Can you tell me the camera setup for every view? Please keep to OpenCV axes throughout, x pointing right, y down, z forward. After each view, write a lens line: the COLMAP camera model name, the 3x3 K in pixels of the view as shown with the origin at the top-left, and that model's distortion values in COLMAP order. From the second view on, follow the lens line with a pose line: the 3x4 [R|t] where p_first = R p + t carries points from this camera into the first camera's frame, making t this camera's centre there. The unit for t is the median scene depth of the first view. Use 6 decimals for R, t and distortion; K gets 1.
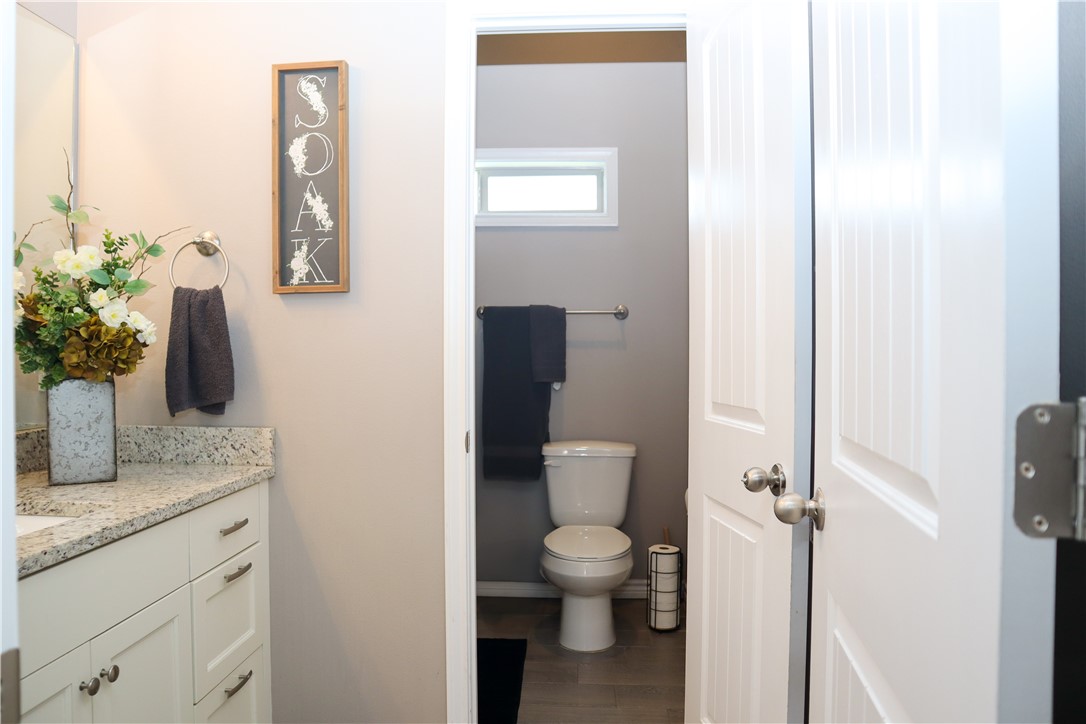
lens RADIAL K [[826.0, 0, 543.0], [0, 826.0, 362.0], [0, 0, 1]] dist [-0.089233, 0.003811]
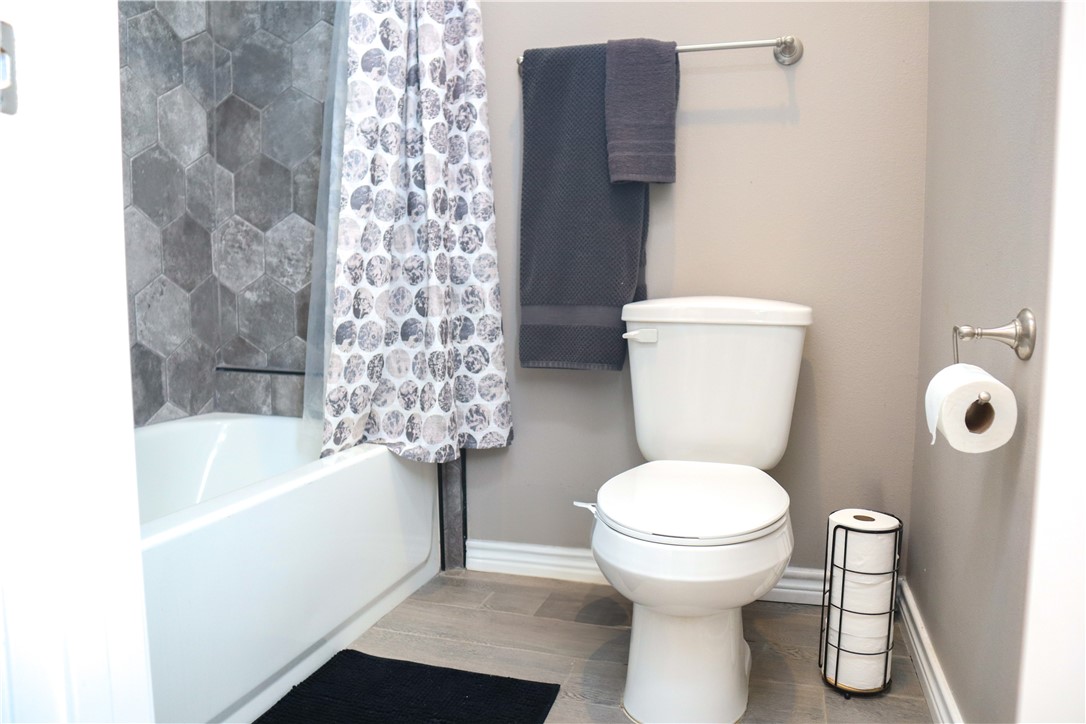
lens RADIAL K [[826.0, 0, 543.0], [0, 826.0, 362.0], [0, 0, 1]] dist [-0.089233, 0.003811]
pose [[0.973926, 0.021998, -0.225796, 0.072401], [-0.001803, 0.996007, 0.089259, 0.098919], [0.226858, -0.086525, 0.970077, 0.520736]]
